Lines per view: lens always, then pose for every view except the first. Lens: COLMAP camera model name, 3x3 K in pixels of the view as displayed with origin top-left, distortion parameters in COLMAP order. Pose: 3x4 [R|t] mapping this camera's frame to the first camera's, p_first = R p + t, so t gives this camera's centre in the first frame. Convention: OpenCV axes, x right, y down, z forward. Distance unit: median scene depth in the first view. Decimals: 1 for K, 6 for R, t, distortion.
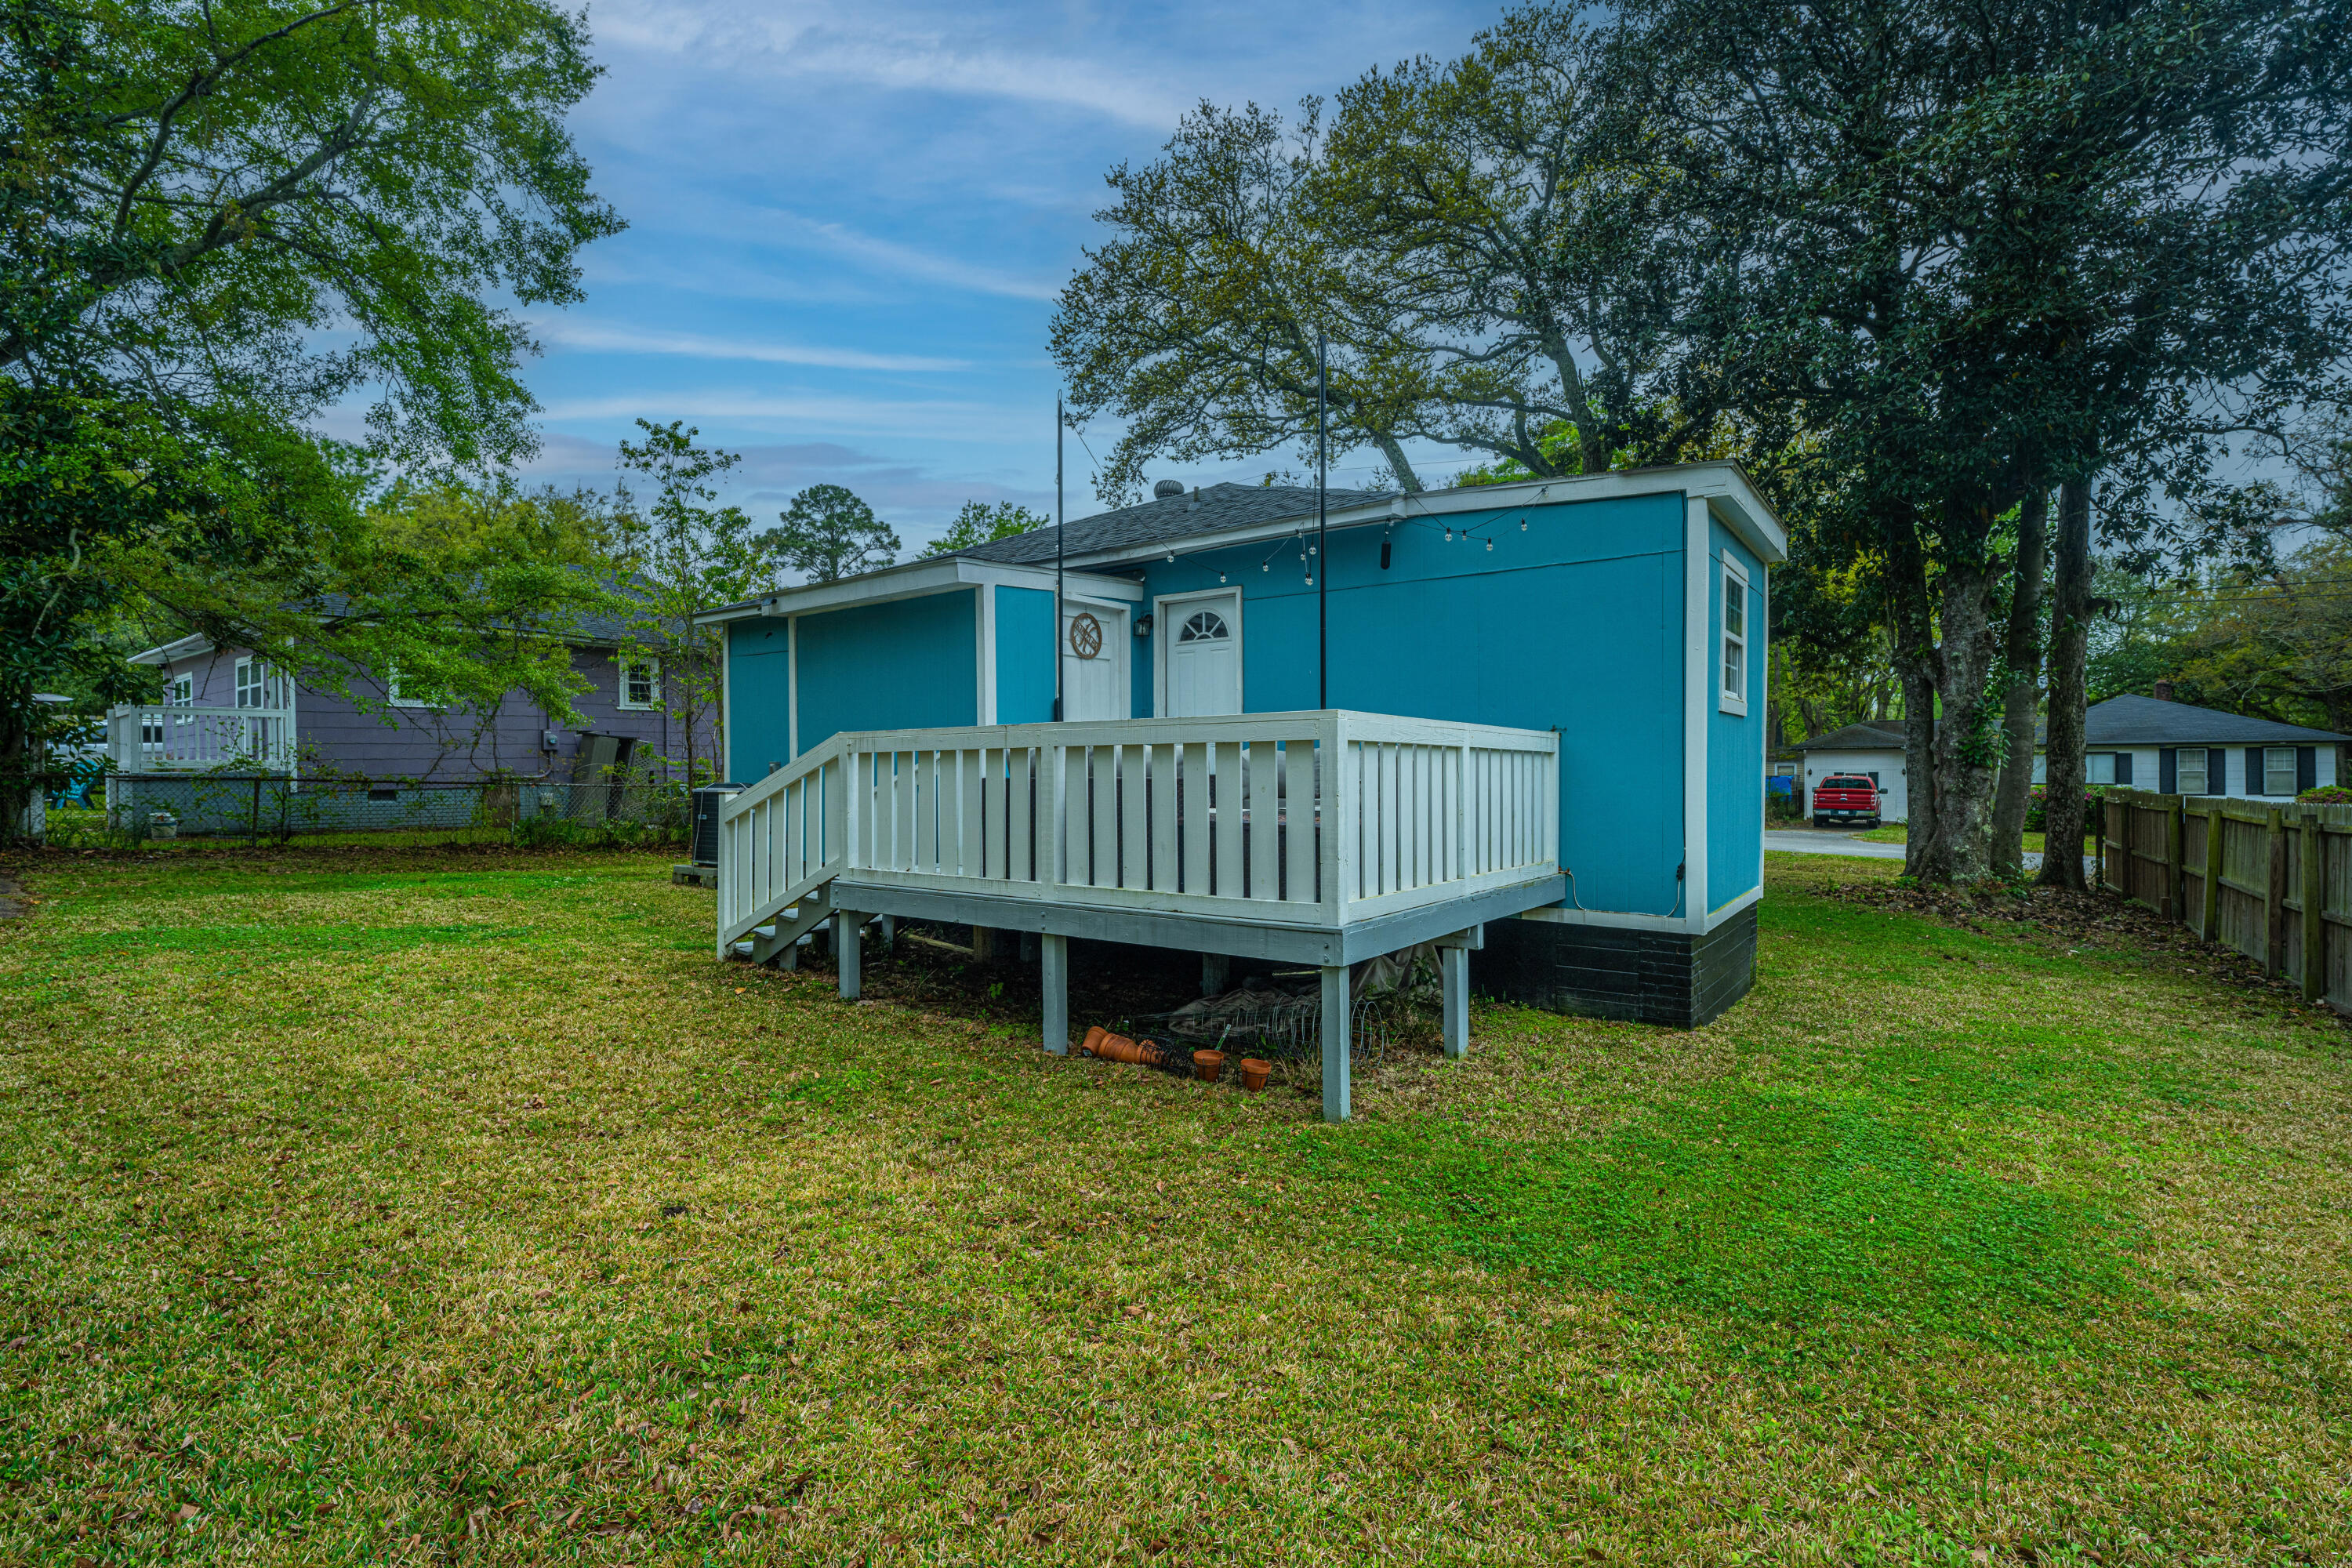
lens RADIAL K [[1063.7, 0, 1177.1], [0, 1063.7, 747.7], [0, 0, 1]] dist [0.002880, 0.000161]
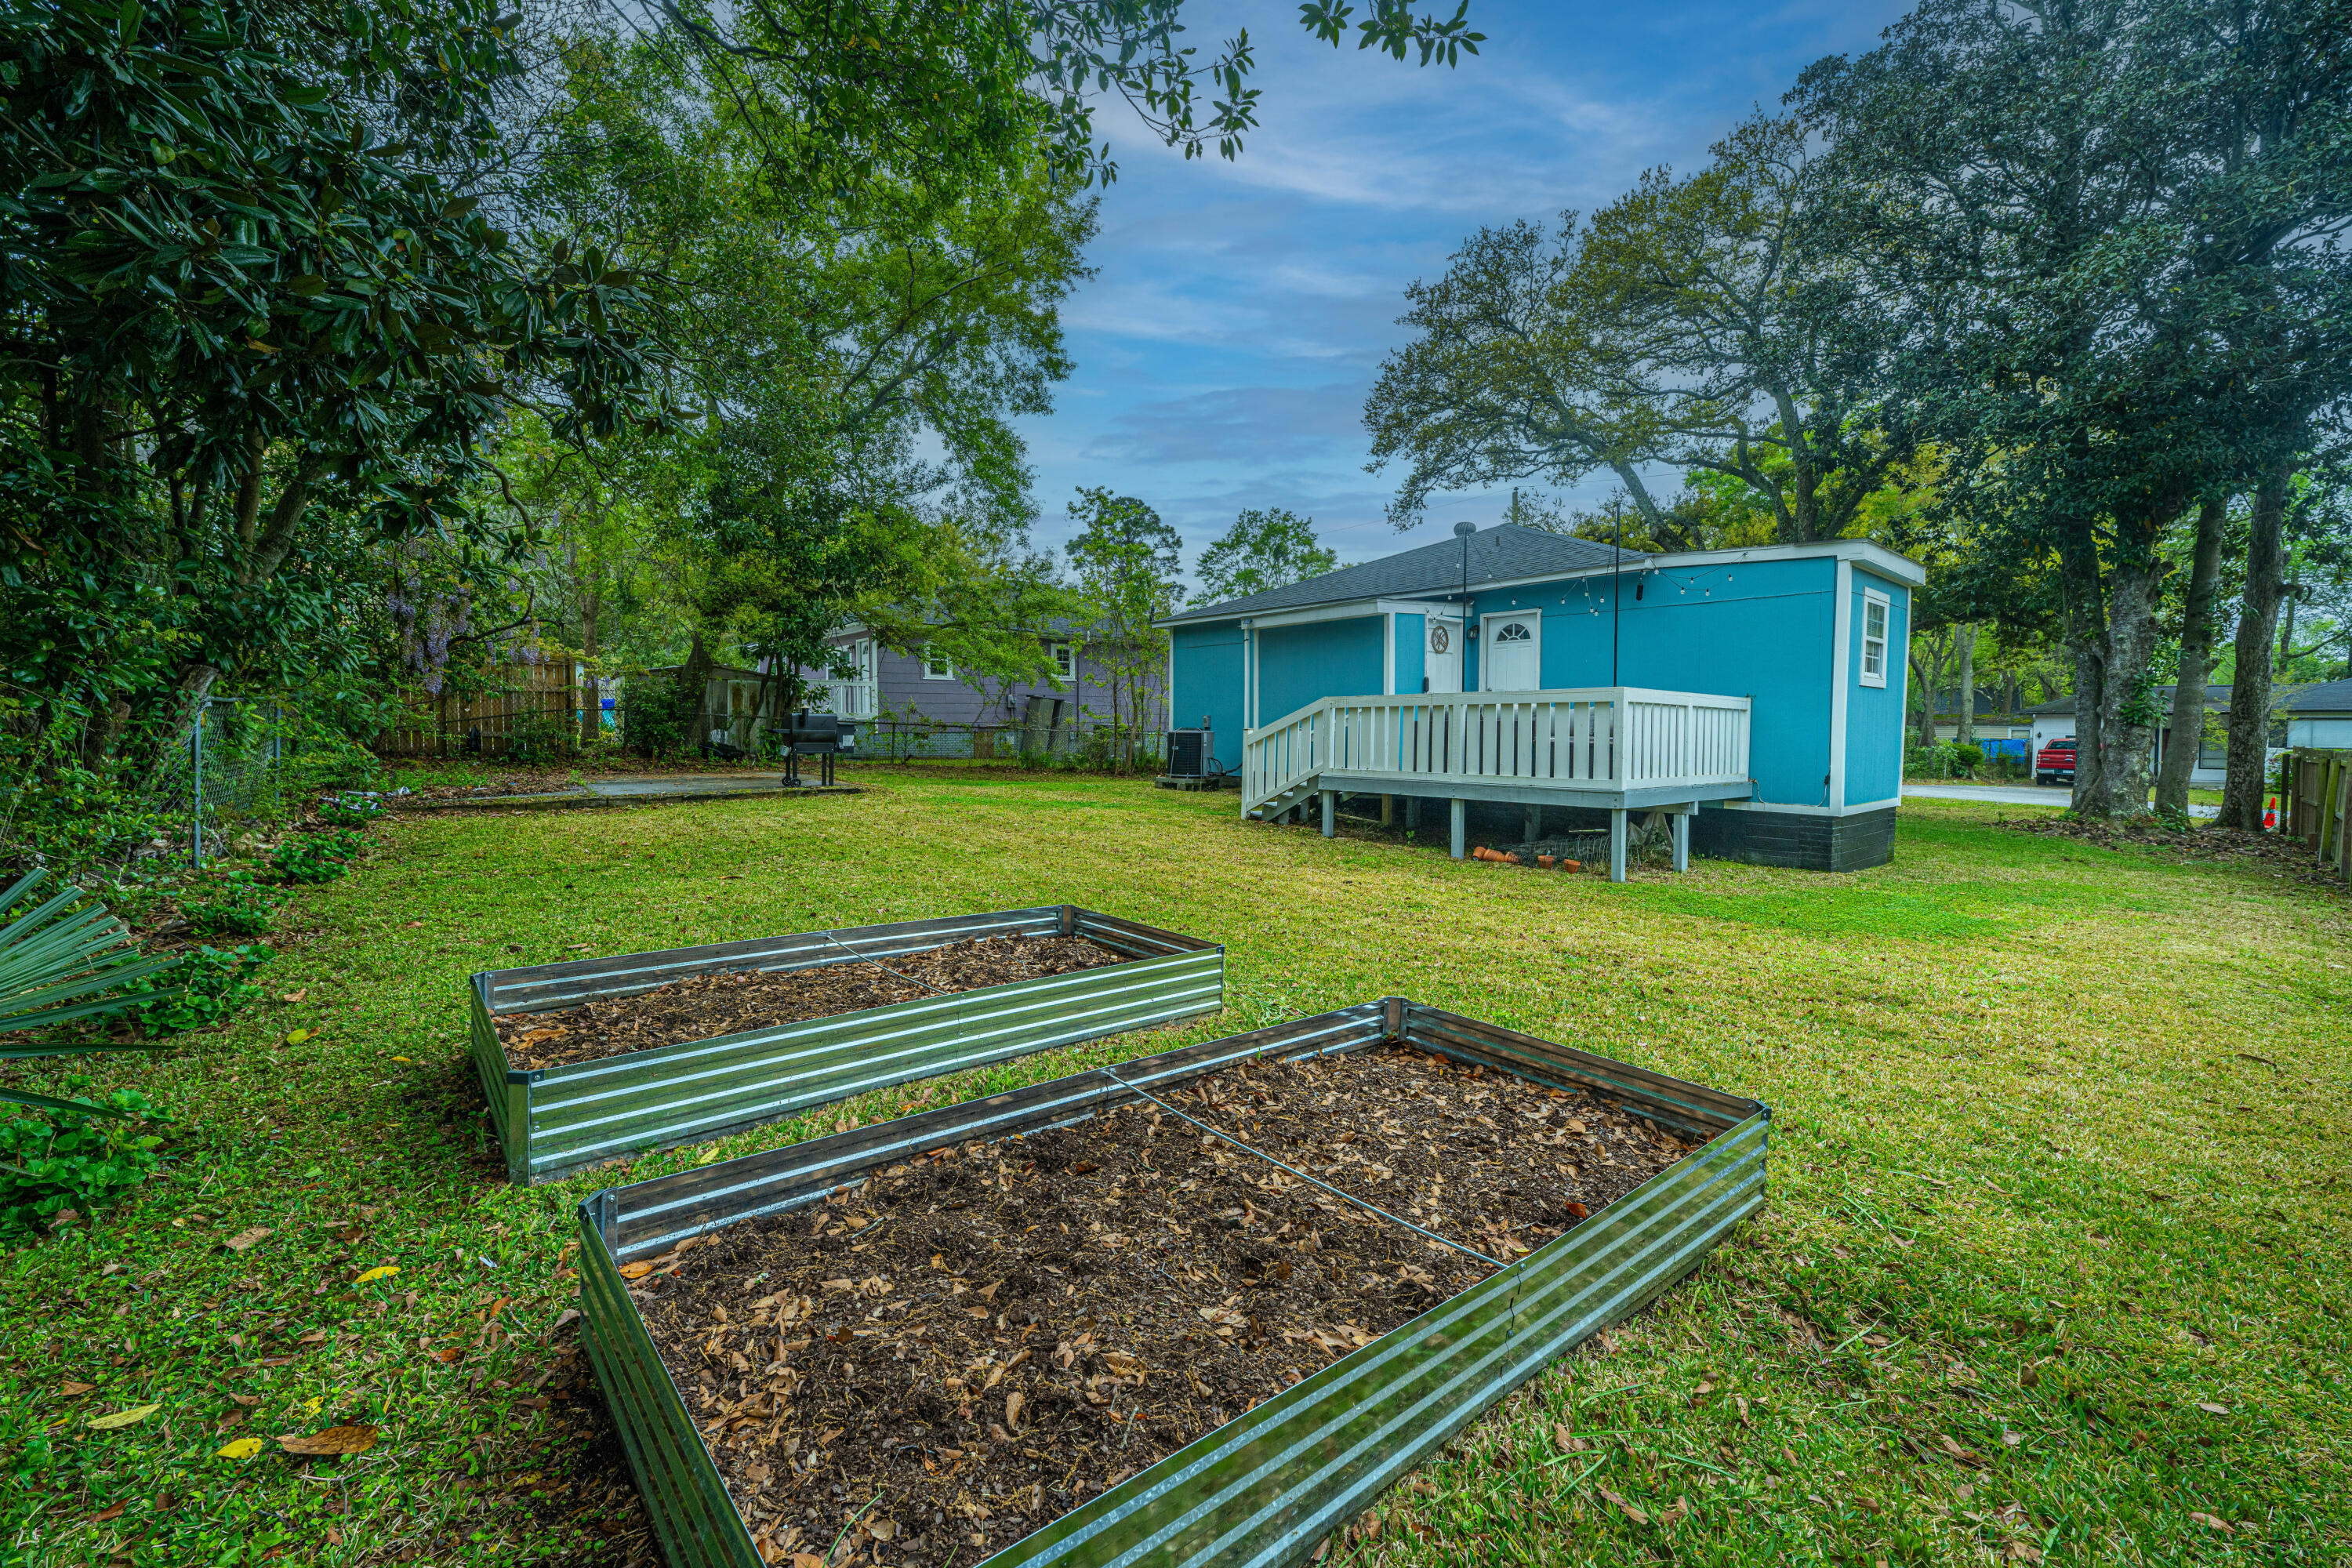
lens RADIAL K [[986.4, 0, 1130.7], [0, 986.4, 746.0], [0, 0, 1]] dist [-0.001271, 0.000281]
pose [[0.969812, 0.014238, -0.243438, -0.117498], [-0.005438, 0.999308, 0.036784, 0.005198], [0.243794, -0.034349, 0.969219, -0.416692]]
